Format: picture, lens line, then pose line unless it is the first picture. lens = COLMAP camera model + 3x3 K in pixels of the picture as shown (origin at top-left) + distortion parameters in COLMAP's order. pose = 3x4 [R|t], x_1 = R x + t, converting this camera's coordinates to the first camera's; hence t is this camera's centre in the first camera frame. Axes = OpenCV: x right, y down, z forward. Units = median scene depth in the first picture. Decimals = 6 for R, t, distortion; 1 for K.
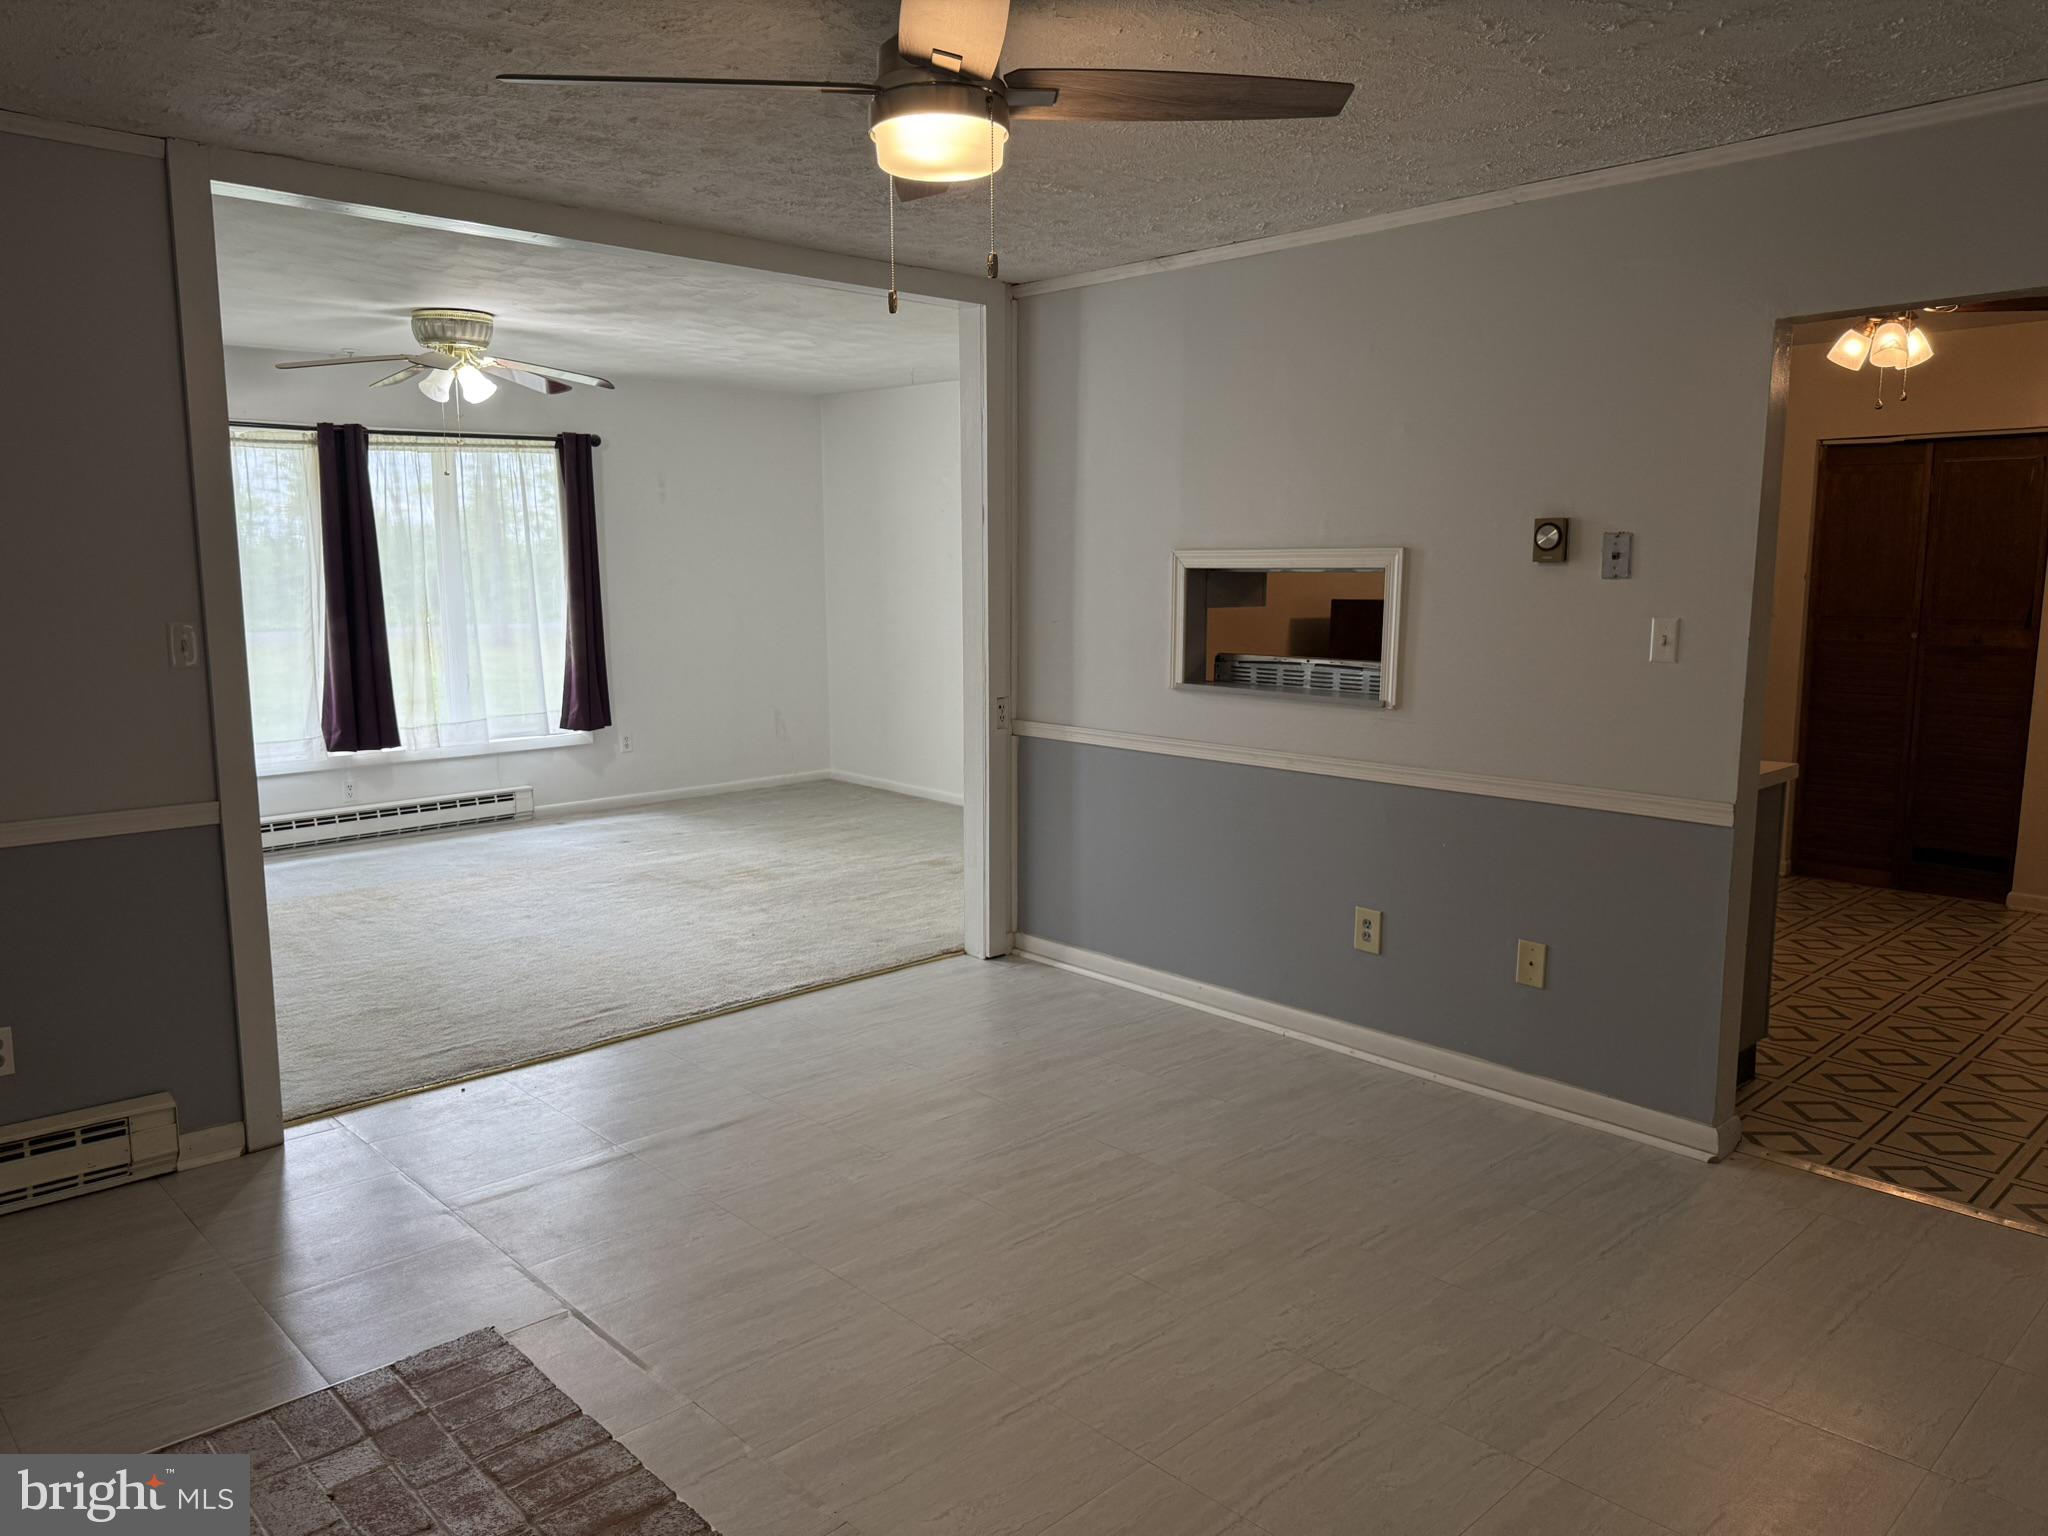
lens RADIAL K [[1447.8, 0, 1024.0], [0, 1447.8, 768.0], [0, 0, 1]] dist [0.155493, -0.212536]
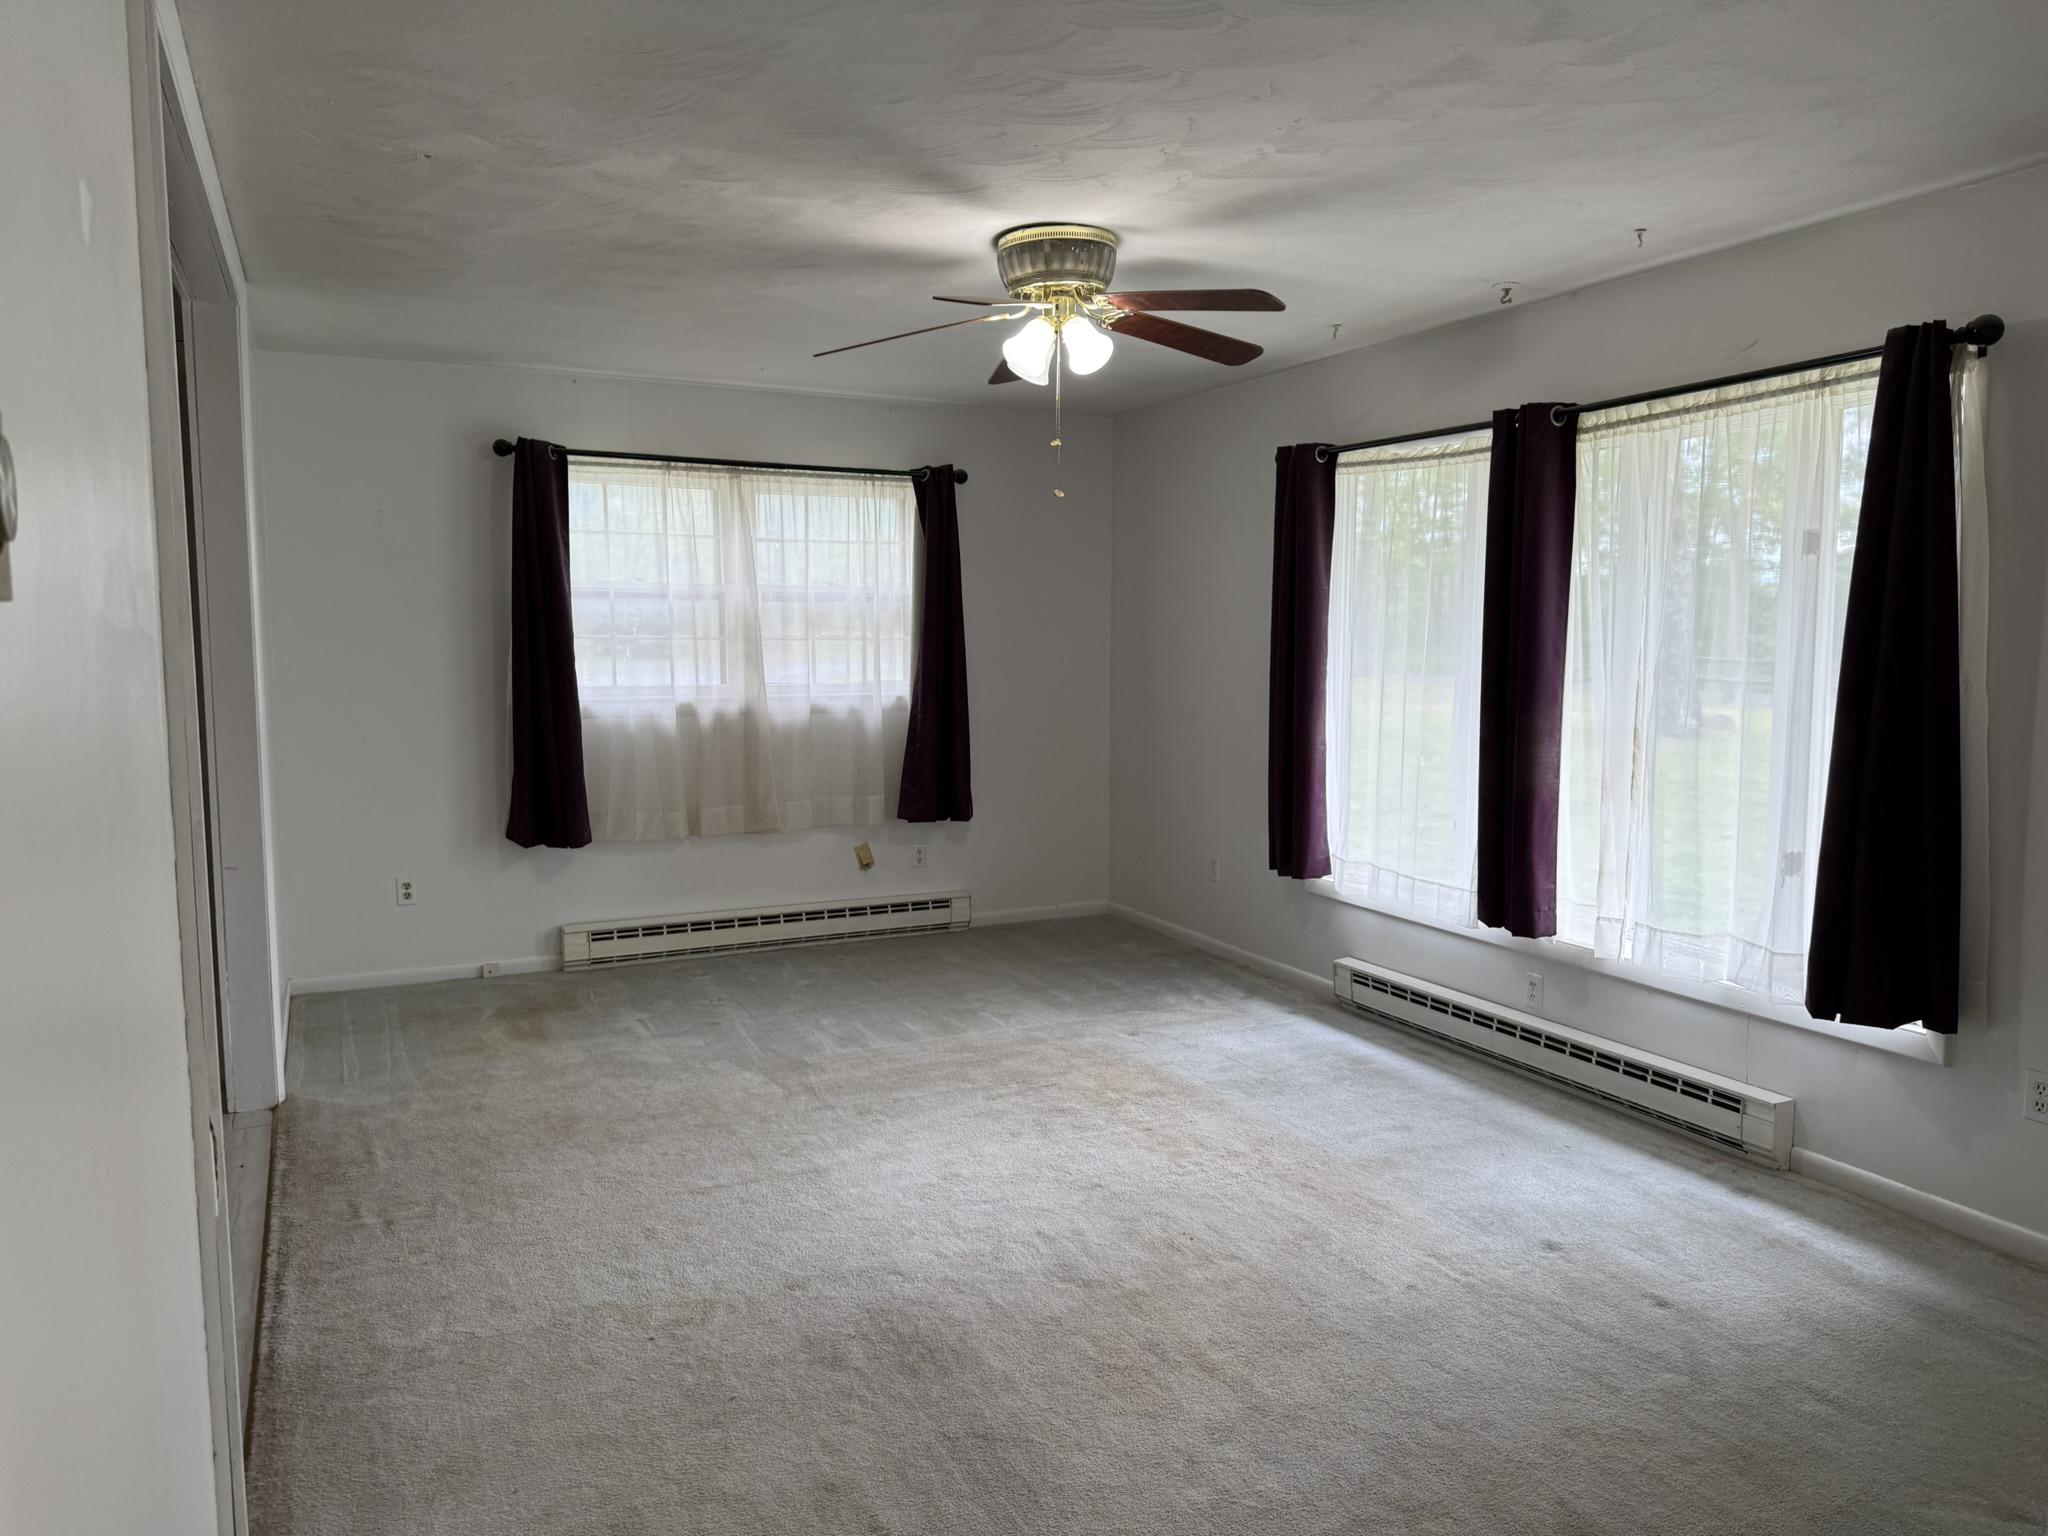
lens RADIAL K [[1447.8, 0, 1024.0], [0, 1447.8, 768.0], [0, 0, 1]] dist [0.155493, -0.212536]
pose [[-0.315987, 0.098584, -0.943628, 0.240563], [-0.138458, 0.979147, 0.148659, -0.173544], [0.938606, 0.177627, -0.295748, 1.193157]]
